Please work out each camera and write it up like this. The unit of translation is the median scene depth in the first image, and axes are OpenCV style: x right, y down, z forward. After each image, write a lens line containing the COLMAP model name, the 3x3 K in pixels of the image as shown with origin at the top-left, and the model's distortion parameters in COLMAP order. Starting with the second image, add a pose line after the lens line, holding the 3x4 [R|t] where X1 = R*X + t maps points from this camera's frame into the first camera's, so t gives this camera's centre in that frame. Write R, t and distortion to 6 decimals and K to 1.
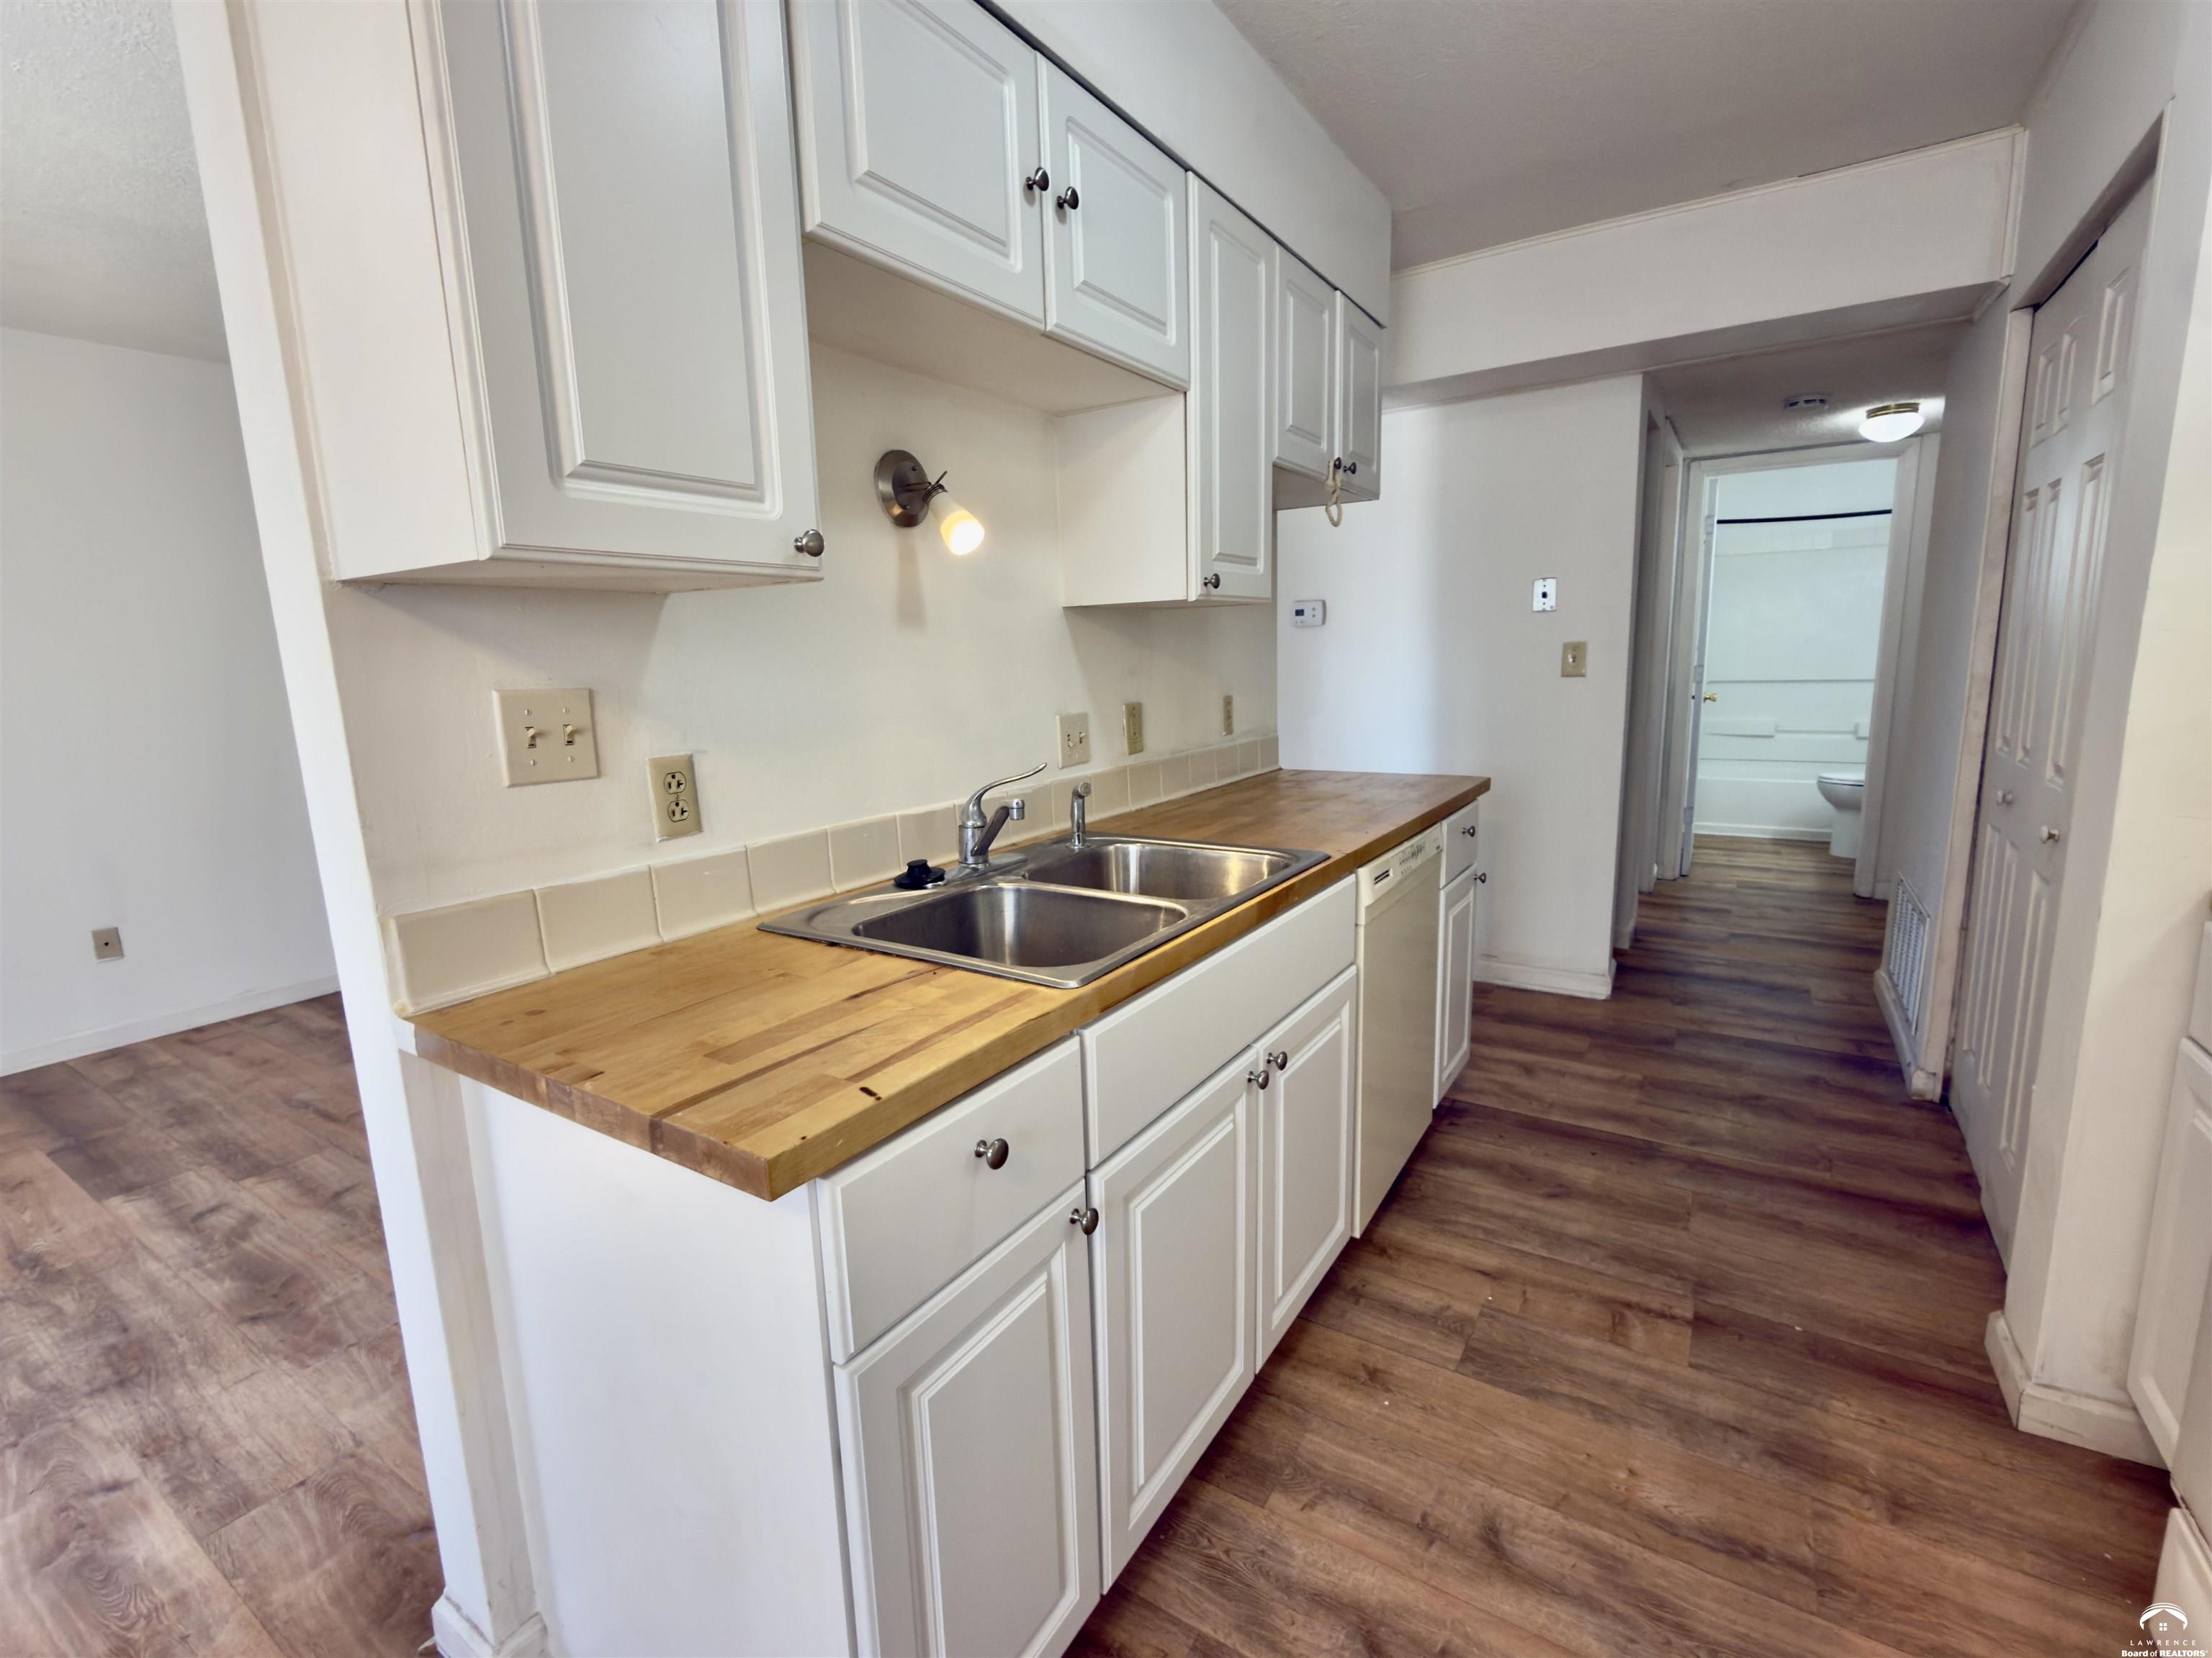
lens RADIAL K [[997.8, 0, 1101.9], [0, 997.8, 830.5], [0, 0, 1]] dist [0.000523, -0.000636]
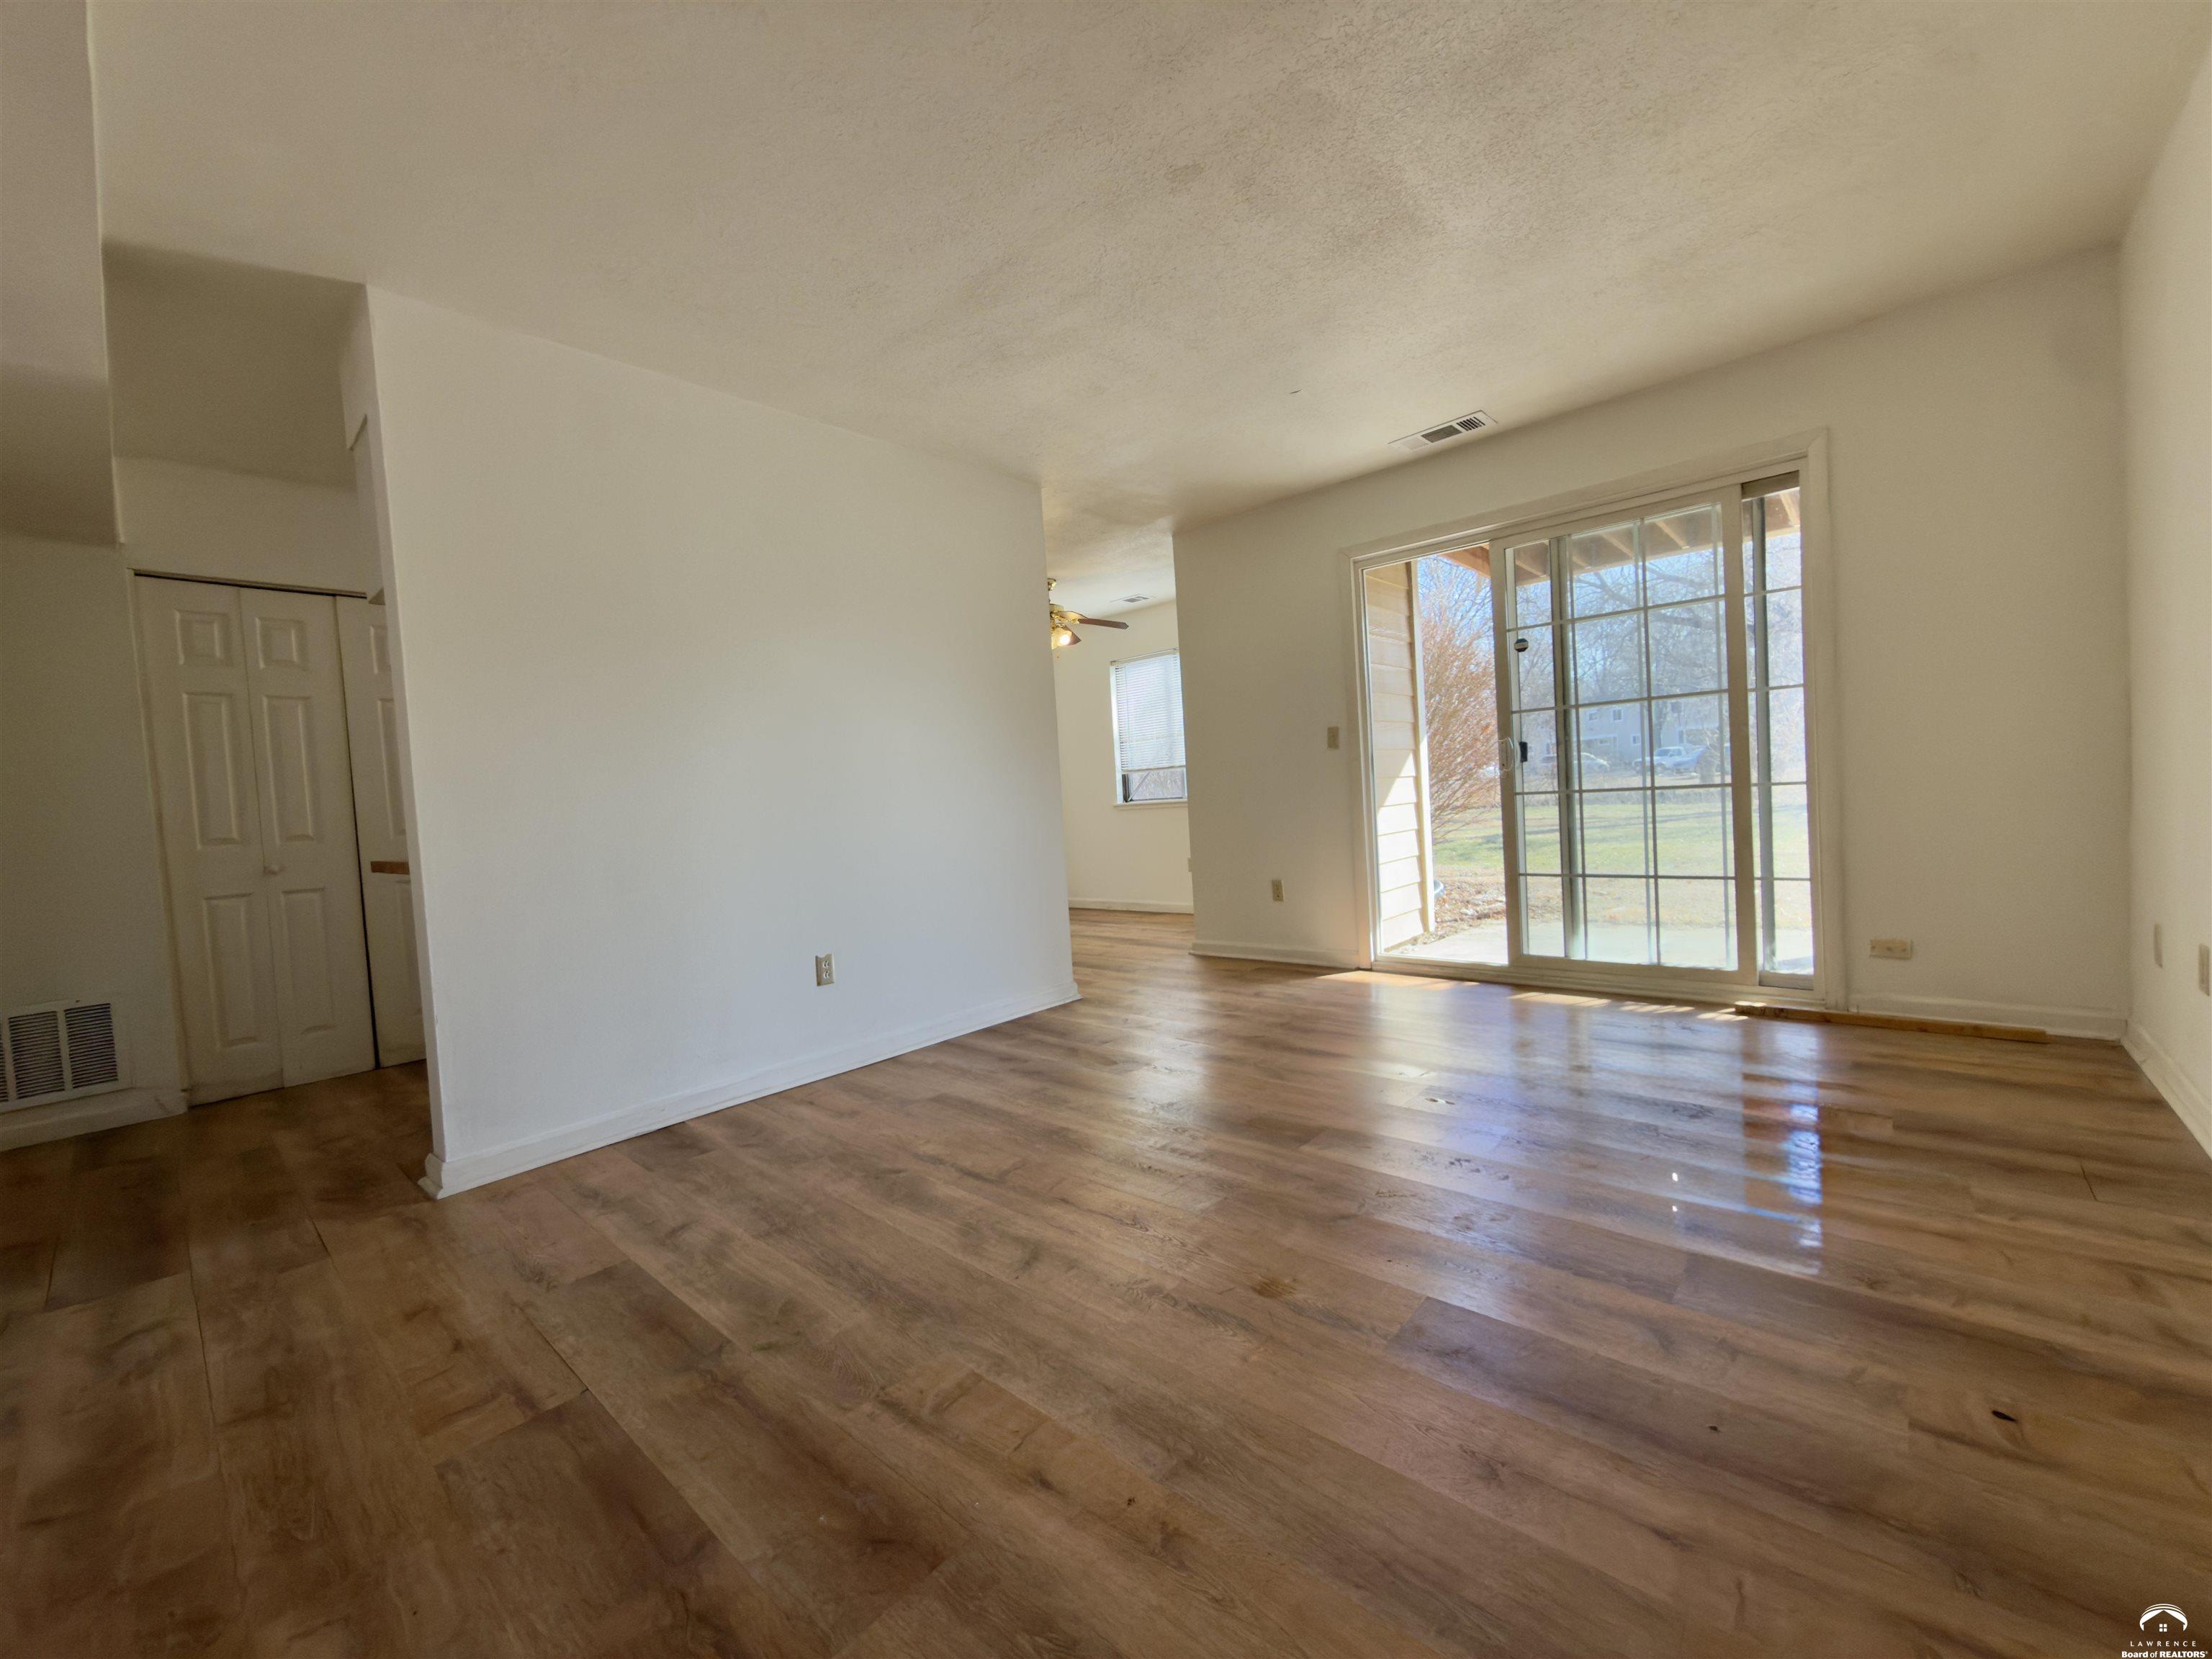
lens RADIAL K [[880.5, 0, 1104.3], [0, 880.5, 837.4], [0, 0, 1]] dist [-0.000049, -0.000214]
pose [[-0.983225, 0.084938, 0.161414, -0.878530], [0.119066, 0.969279, 0.215224, -0.278036], [-0.138175, 0.230832, -0.963132, 2.606389]]
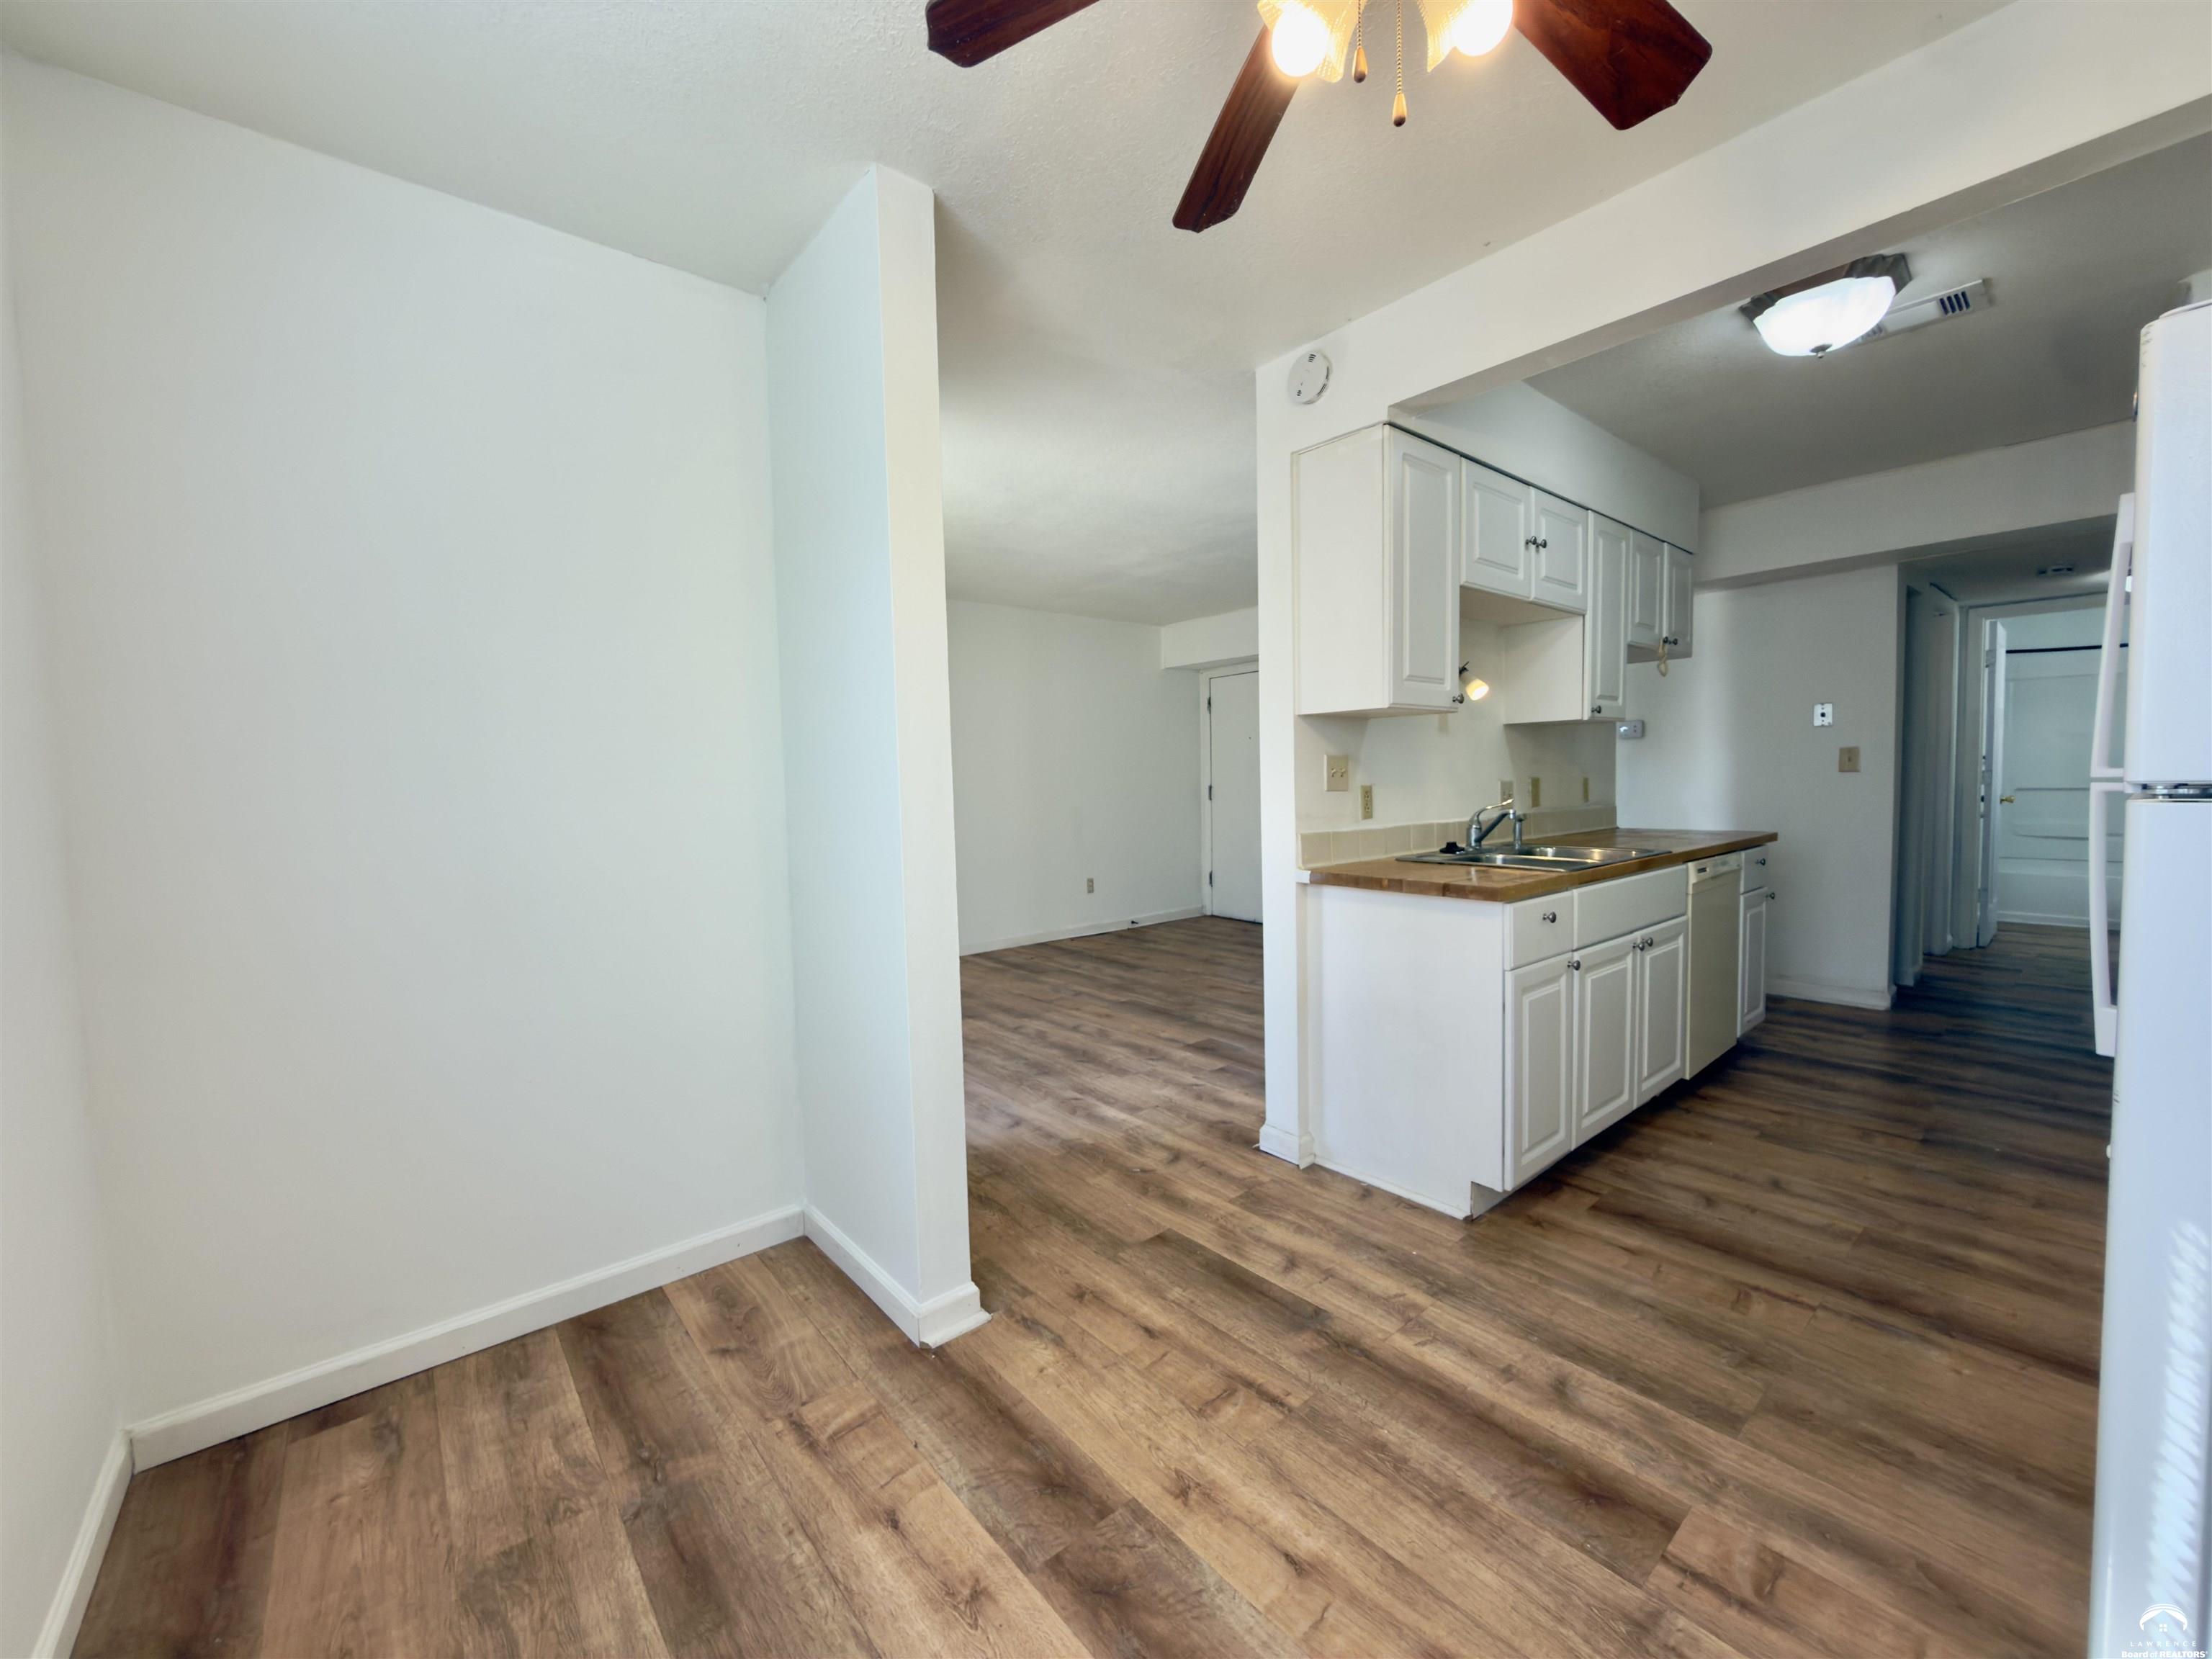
lens RADIAL K [[880.5, 0, 1106.4], [0, 880.5, 826.0], [0, 0, 1]] dist [-0.000049, -0.000214]
pose [[0.955584, 0.025463, -0.293618, -0.275585], [-0.058565, 0.992799, -0.104504, 0.193023], [0.288843, 0.117058, 0.950193, -0.808916]]
